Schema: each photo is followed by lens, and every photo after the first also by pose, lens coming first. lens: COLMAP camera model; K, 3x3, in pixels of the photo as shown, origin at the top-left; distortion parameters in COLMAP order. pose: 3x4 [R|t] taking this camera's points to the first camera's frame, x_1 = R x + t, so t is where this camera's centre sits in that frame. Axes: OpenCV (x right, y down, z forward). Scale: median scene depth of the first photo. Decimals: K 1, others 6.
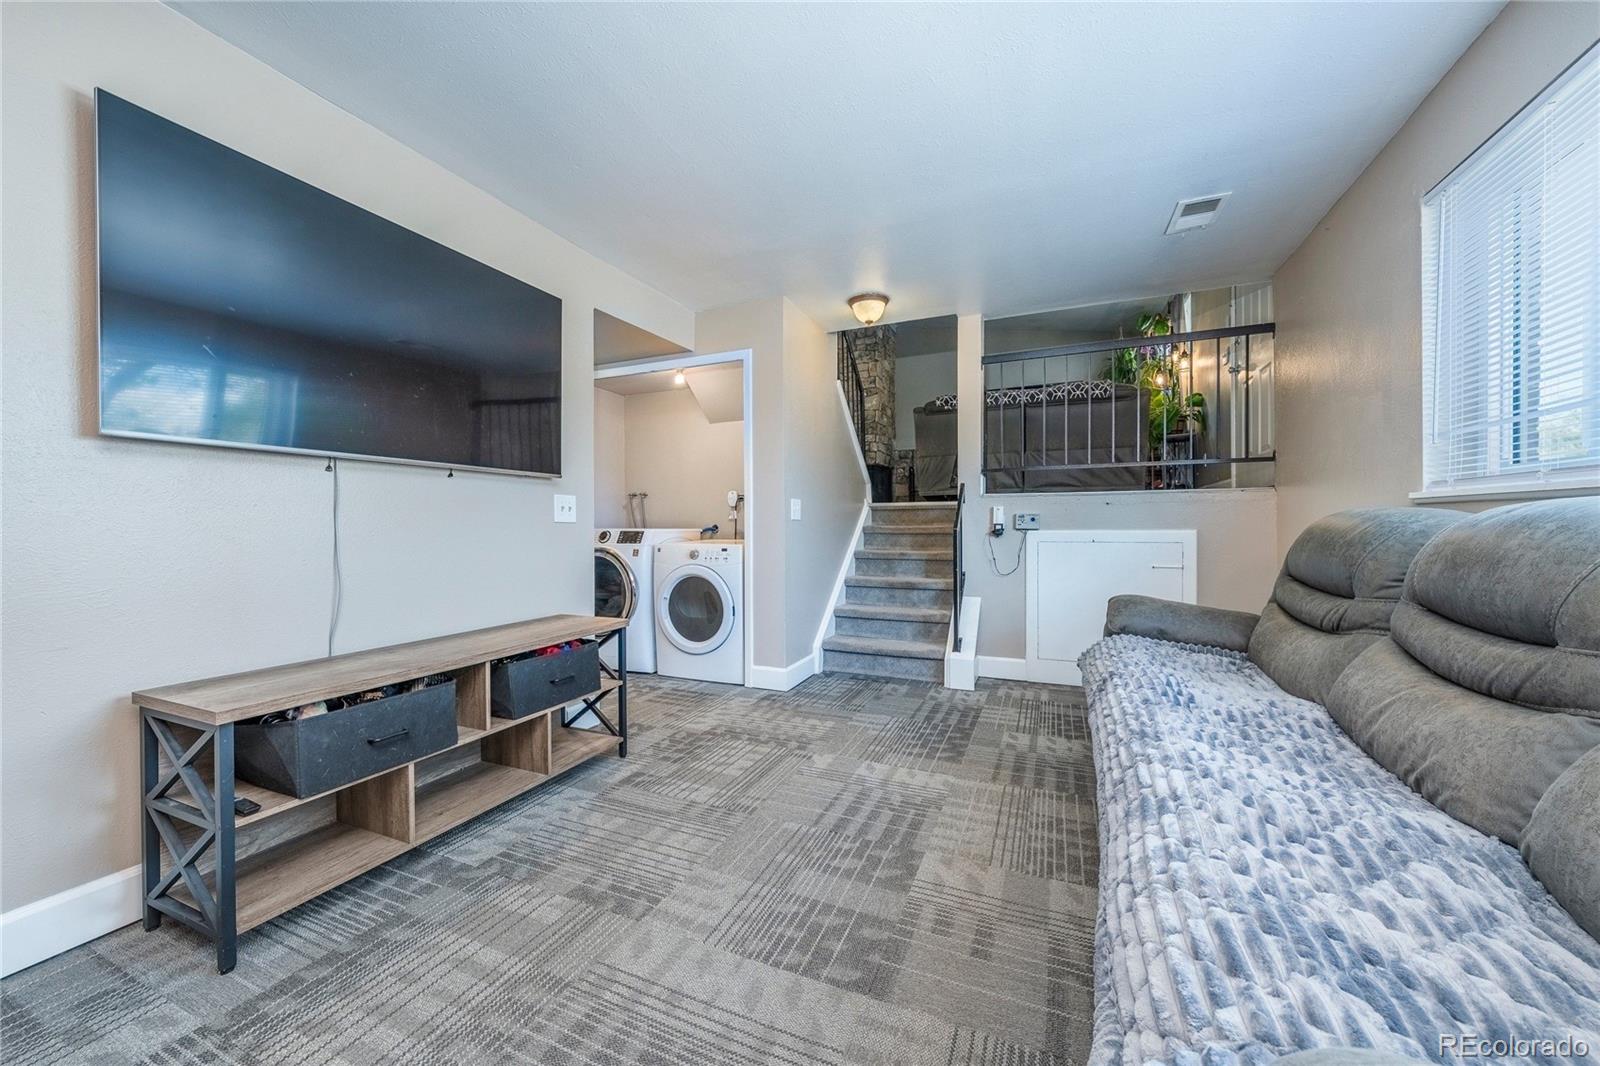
lens RADIAL K [[597.2, 0, 807.7], [0, 597.2, 533.3], [0, 0, 1]] dist [0.013642, -0.001723]
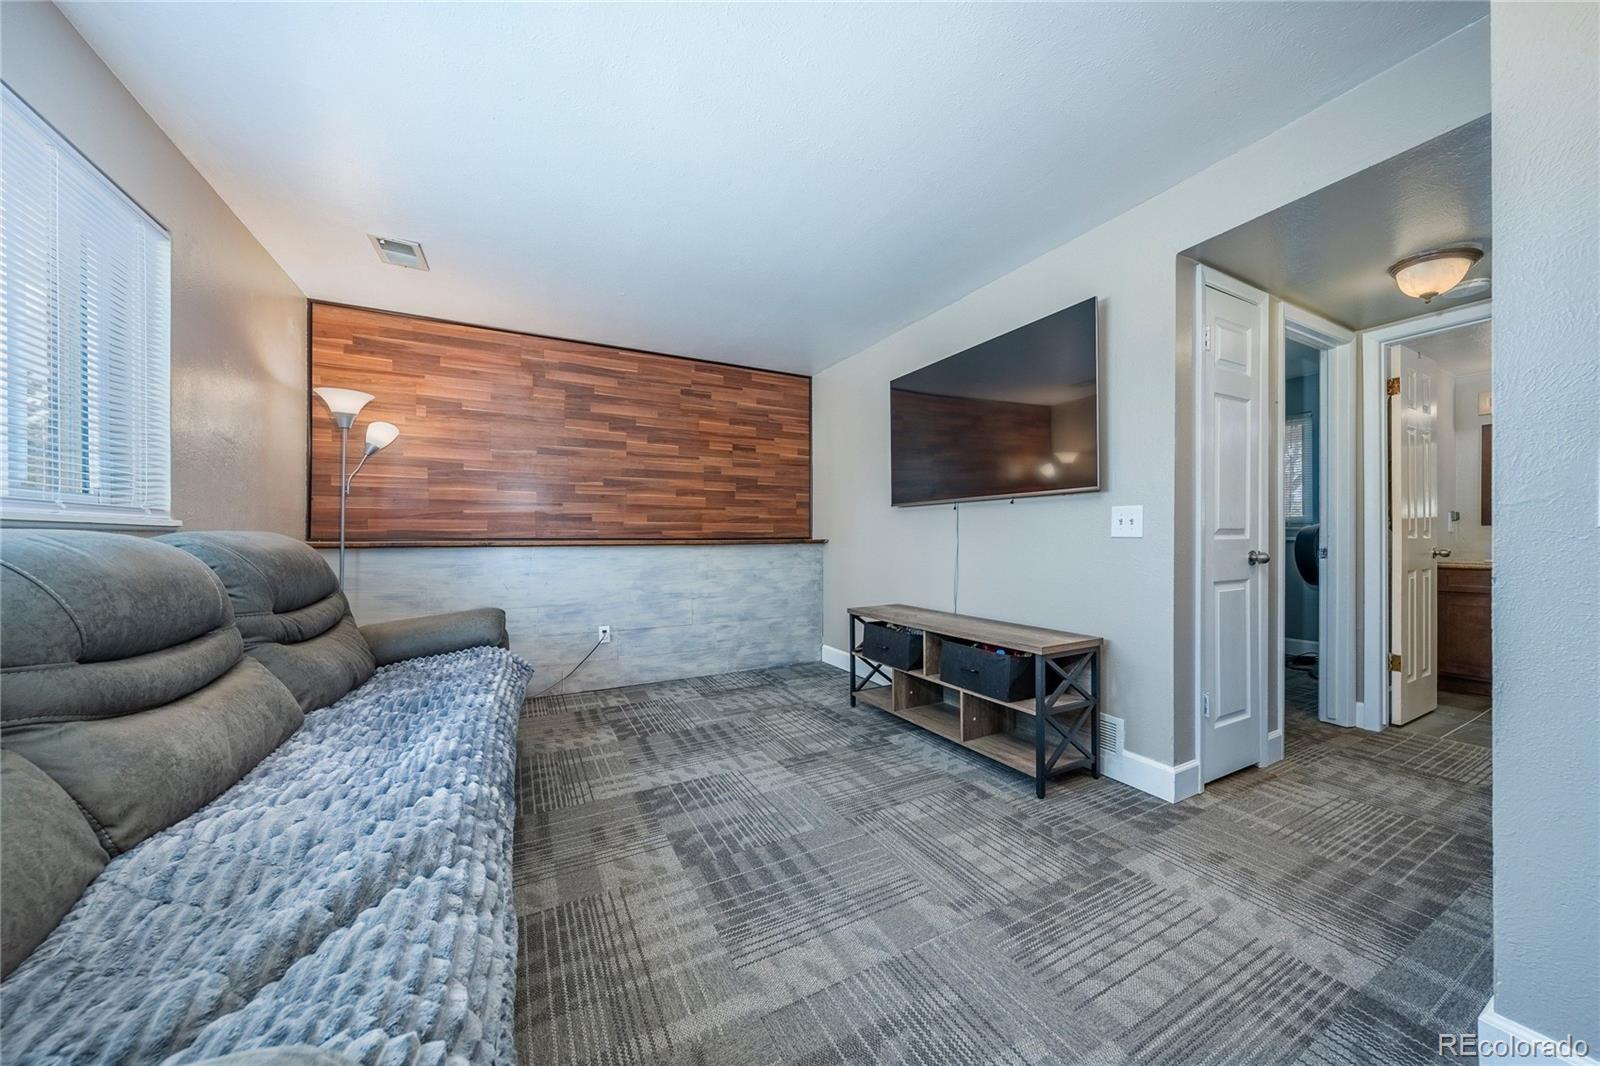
lens RADIAL K [[553.2, 0, 802.2], [0, 553.2, 554.9], [0, 0, 1]] dist [-0.008931, 0.000854]
pose [[-0.637103, 0.028967, -0.770234, 0.493149], [-0.005267, 0.999107, 0.041931, -0.023025], [0.770760, 0.030772, -0.636382, 1.109895]]
